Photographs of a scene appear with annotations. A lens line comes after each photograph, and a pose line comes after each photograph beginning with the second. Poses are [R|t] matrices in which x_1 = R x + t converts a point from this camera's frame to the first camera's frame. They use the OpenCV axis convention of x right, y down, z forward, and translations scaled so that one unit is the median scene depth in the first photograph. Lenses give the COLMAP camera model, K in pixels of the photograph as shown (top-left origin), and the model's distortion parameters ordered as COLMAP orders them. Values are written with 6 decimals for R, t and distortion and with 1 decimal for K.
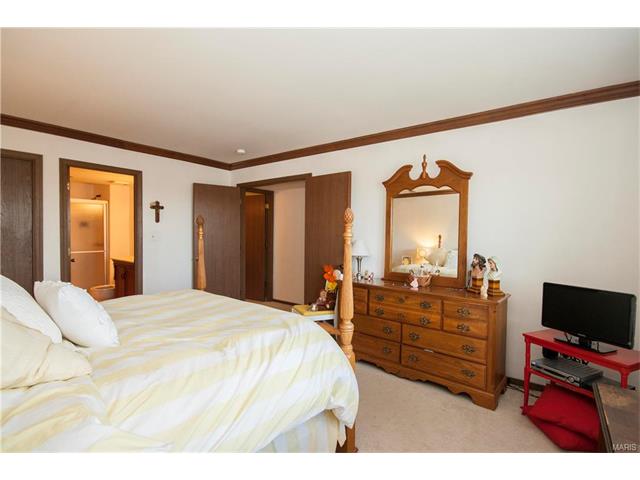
lens RADIAL K [[314.3, 0, 328.0], [0, 314.3, 239.3], [0, 0, 1]] dist [0.024124, -0.000153]
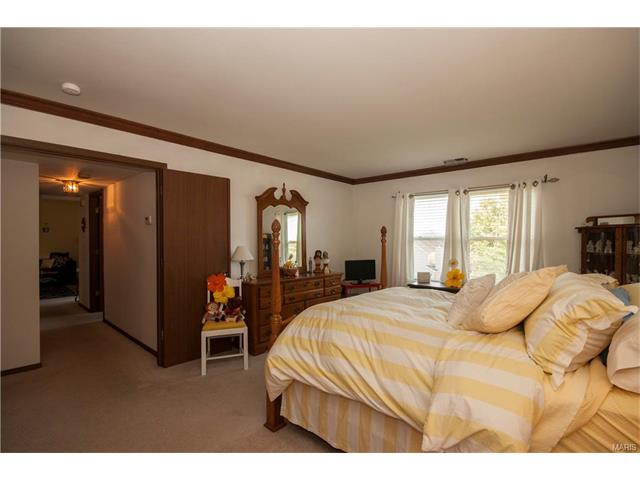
lens RADIAL K [[314.3, 0, 328.0], [0, 314.3, 239.3], [0, 0, 1]] dist [0.024124, -0.000153]
pose [[0.051873, -0.002573, 0.998650, -1.092916], [0.035761, 0.999360, 0.000717, -0.011057], [-0.998013, 0.035675, 0.051932, 0.745761]]
